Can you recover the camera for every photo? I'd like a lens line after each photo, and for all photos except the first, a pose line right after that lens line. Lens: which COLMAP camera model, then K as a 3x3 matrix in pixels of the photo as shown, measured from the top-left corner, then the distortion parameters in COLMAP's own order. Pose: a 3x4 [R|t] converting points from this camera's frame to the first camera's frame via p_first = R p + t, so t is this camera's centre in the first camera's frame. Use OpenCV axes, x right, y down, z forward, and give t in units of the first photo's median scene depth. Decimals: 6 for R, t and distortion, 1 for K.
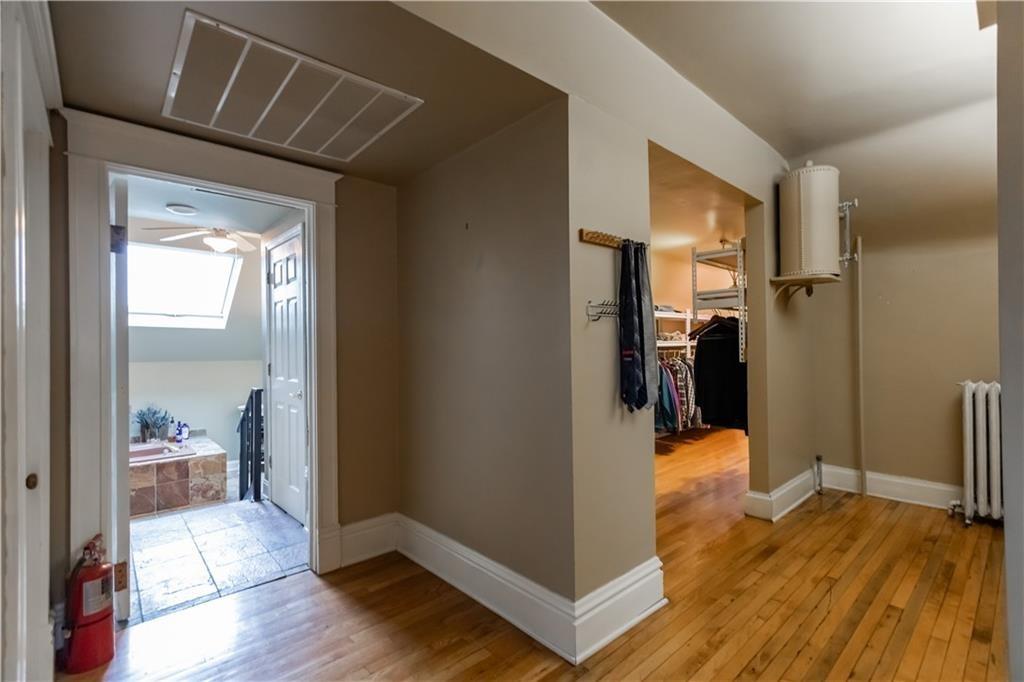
lens RADIAL K [[459.4, 0, 511.0], [0, 459.4, 344.2], [0, 0, 1]] dist [0.003659, -0.000826]
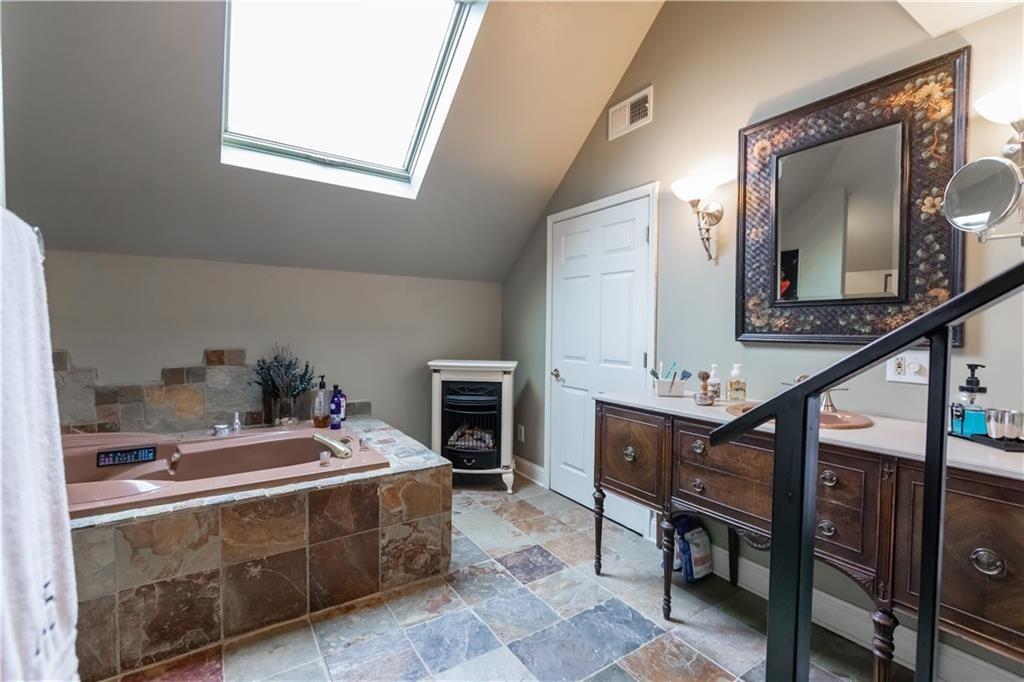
lens RADIAL K [[459.4, 0, 513.4], [0, 459.4, 341.6], [0, 0, 1]] dist [0.003659, -0.000826]
pose [[0.988705, 0.026646, -0.147490, -0.515530], [-0.020377, 0.998830, 0.043853, 0.107687], [0.148486, -0.040352, 0.988091, 0.612021]]
